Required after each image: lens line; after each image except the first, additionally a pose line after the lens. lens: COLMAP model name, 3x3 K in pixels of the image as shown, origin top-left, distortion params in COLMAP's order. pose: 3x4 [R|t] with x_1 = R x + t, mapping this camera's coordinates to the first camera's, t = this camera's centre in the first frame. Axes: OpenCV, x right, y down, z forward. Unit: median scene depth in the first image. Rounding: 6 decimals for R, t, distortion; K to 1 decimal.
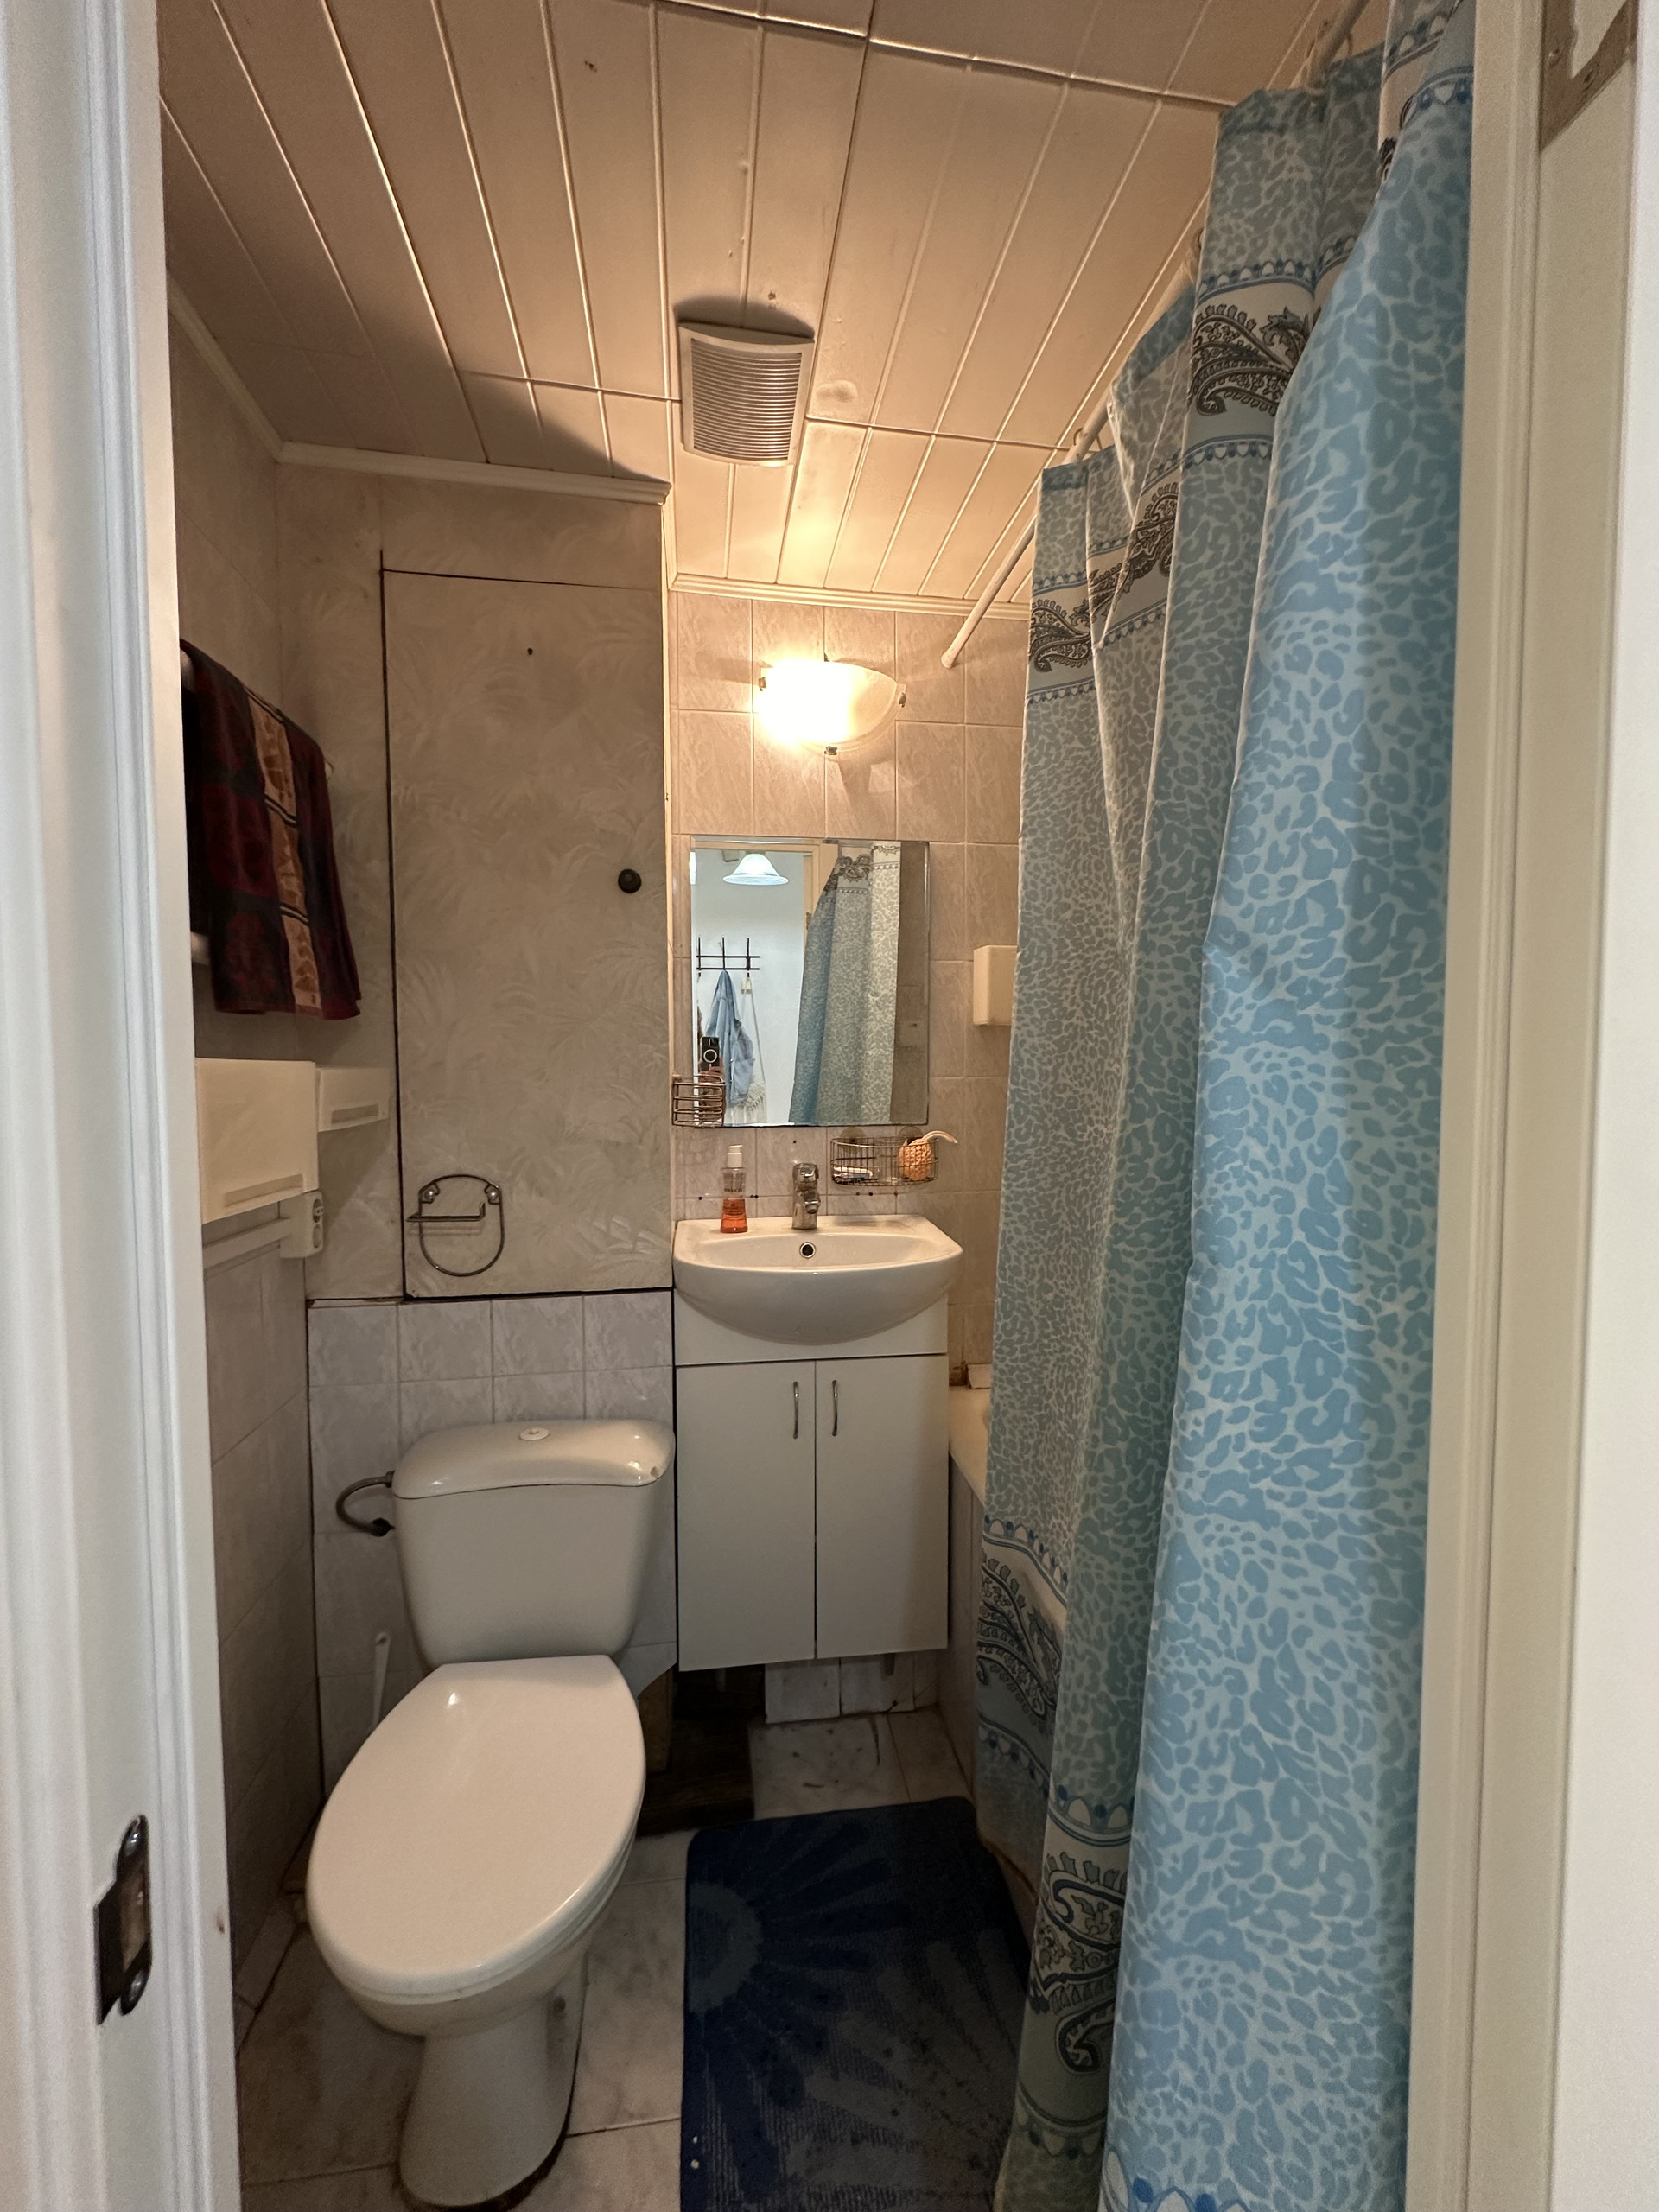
lens RADIAL K [[882.7, 0, 829.5], [0, 882.7, 1106.0], [0, 0, 1]] dist [-0.000705, 0.000005]
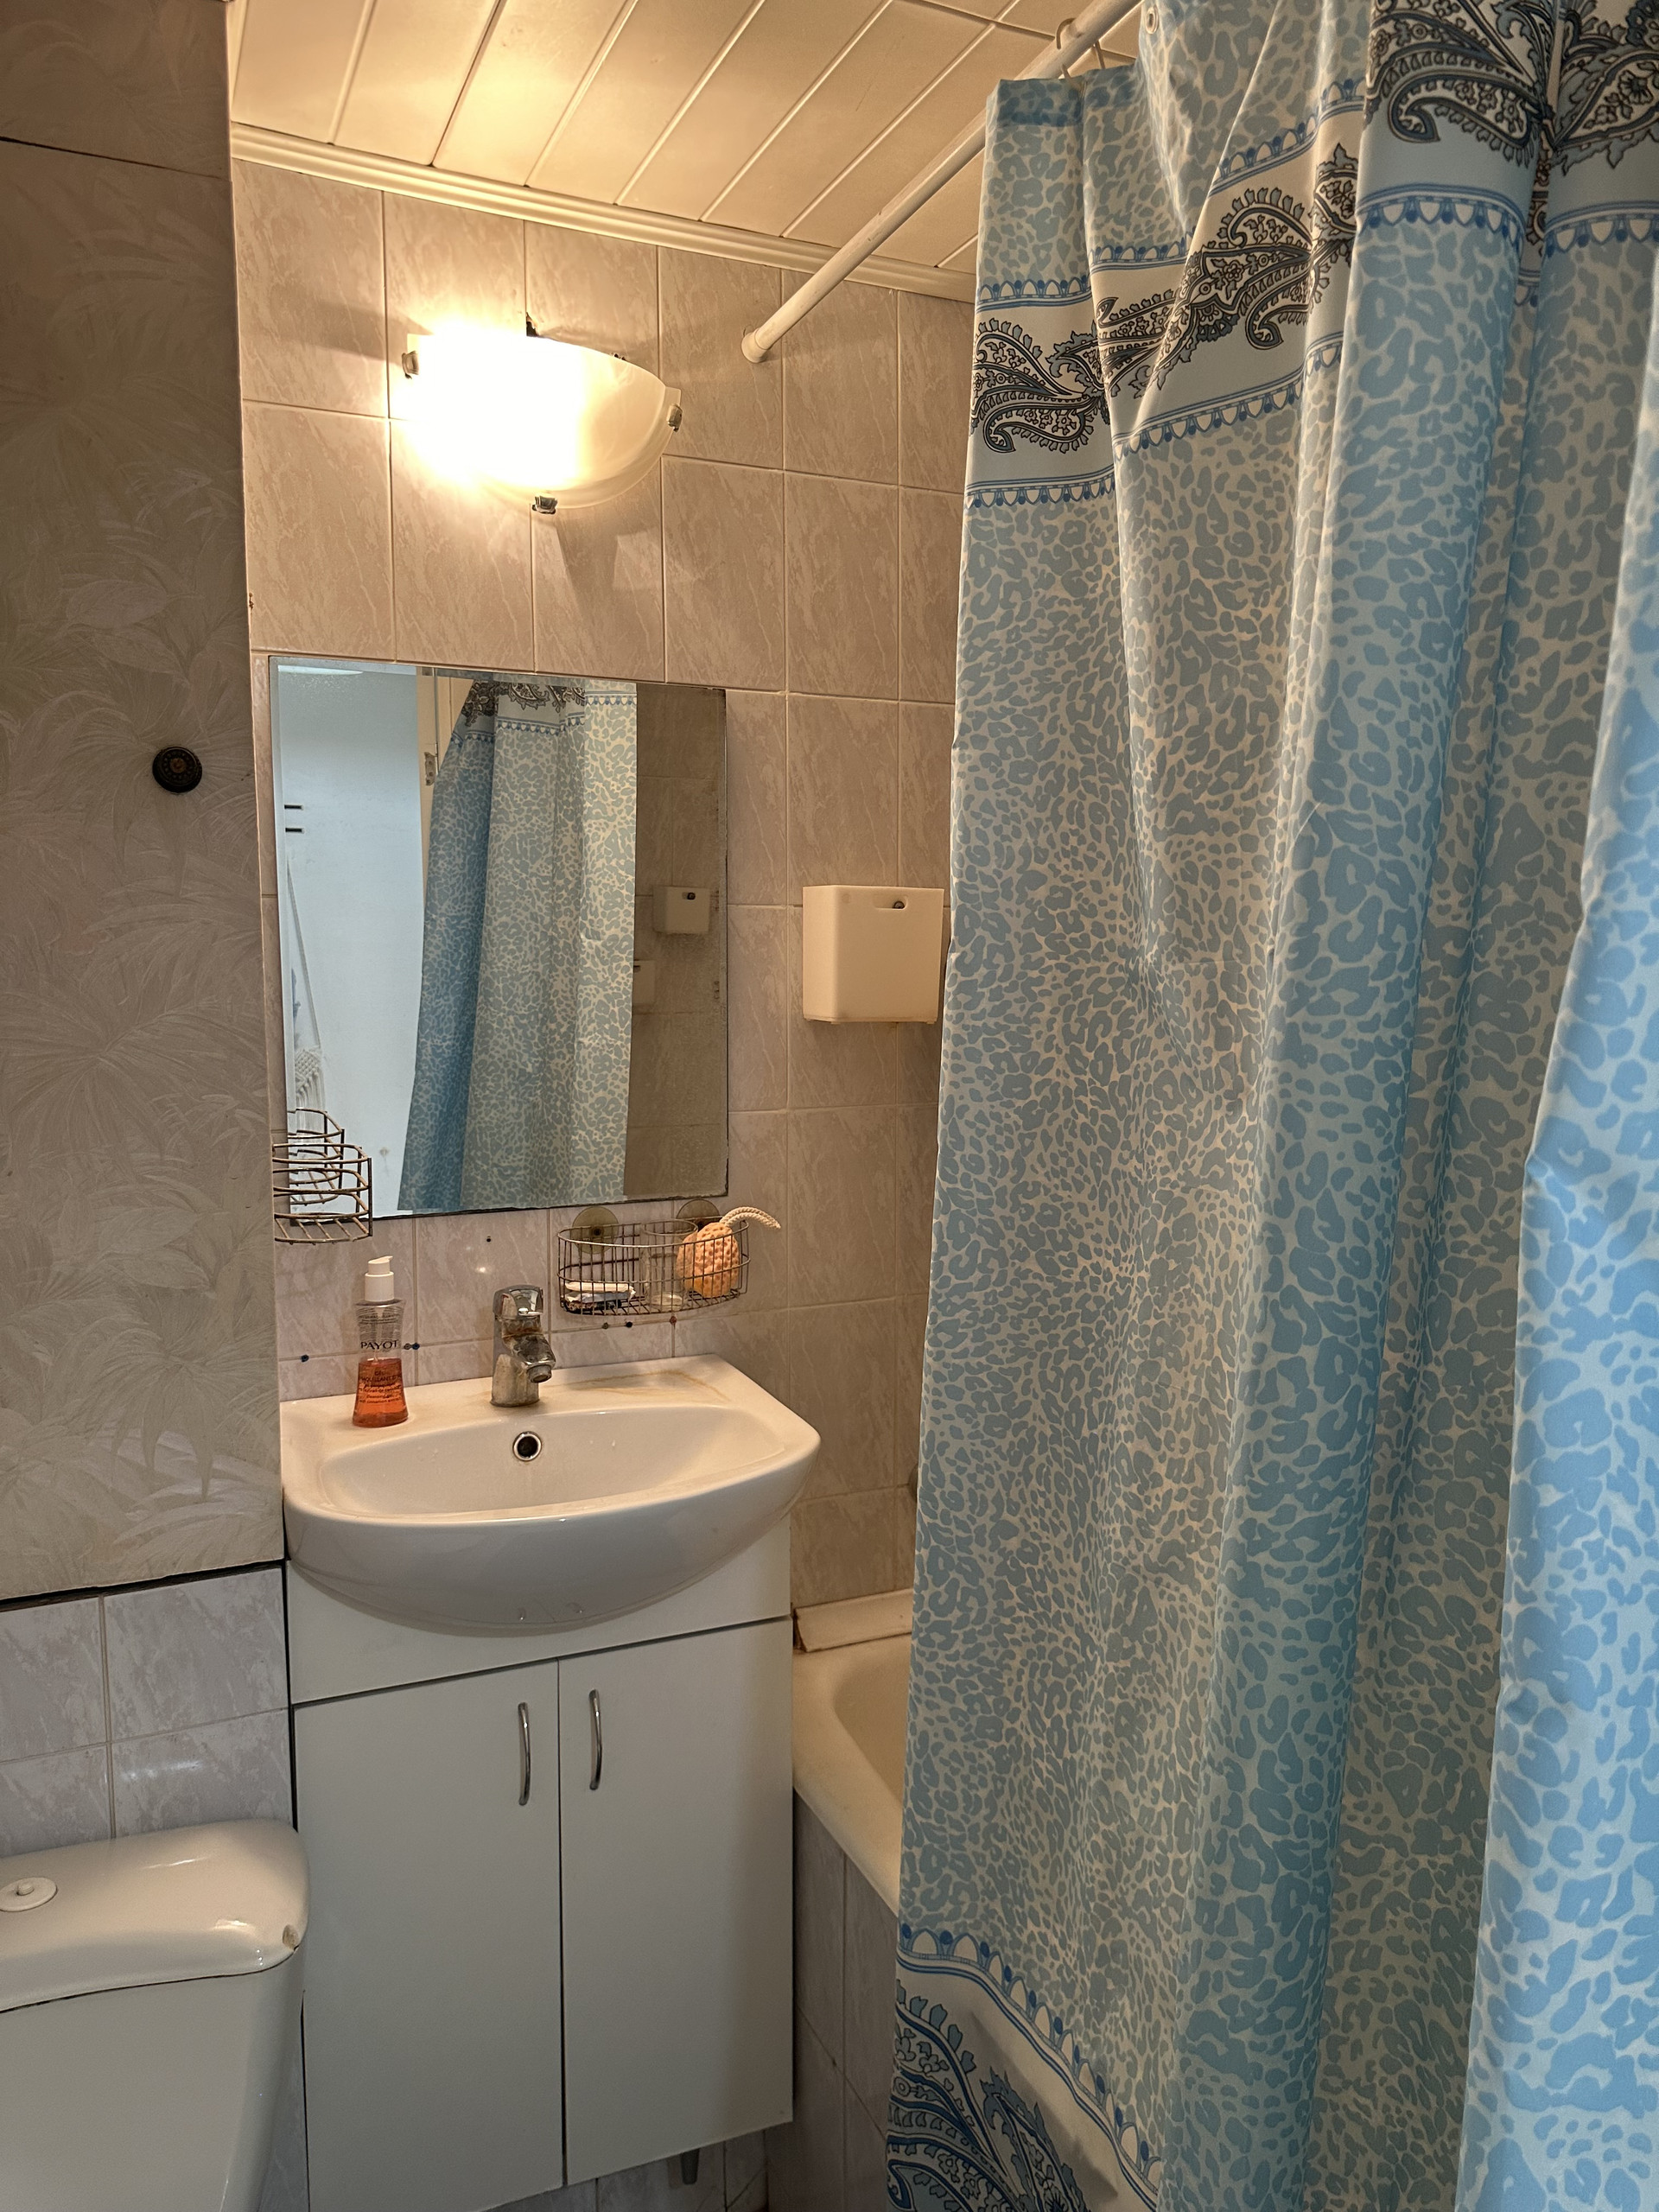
lens RADIAL K [[1565.7, 0, 821.5], [0, 1565.7, 1116.4], [0, 0, 1]] dist [0.057590, -0.077740]
pose [[0.964361, -0.023777, 0.263519, -0.164990], [0.011241, 0.998737, 0.048980, -0.140571], [-0.264350, -0.044272, 0.963410, 0.051194]]
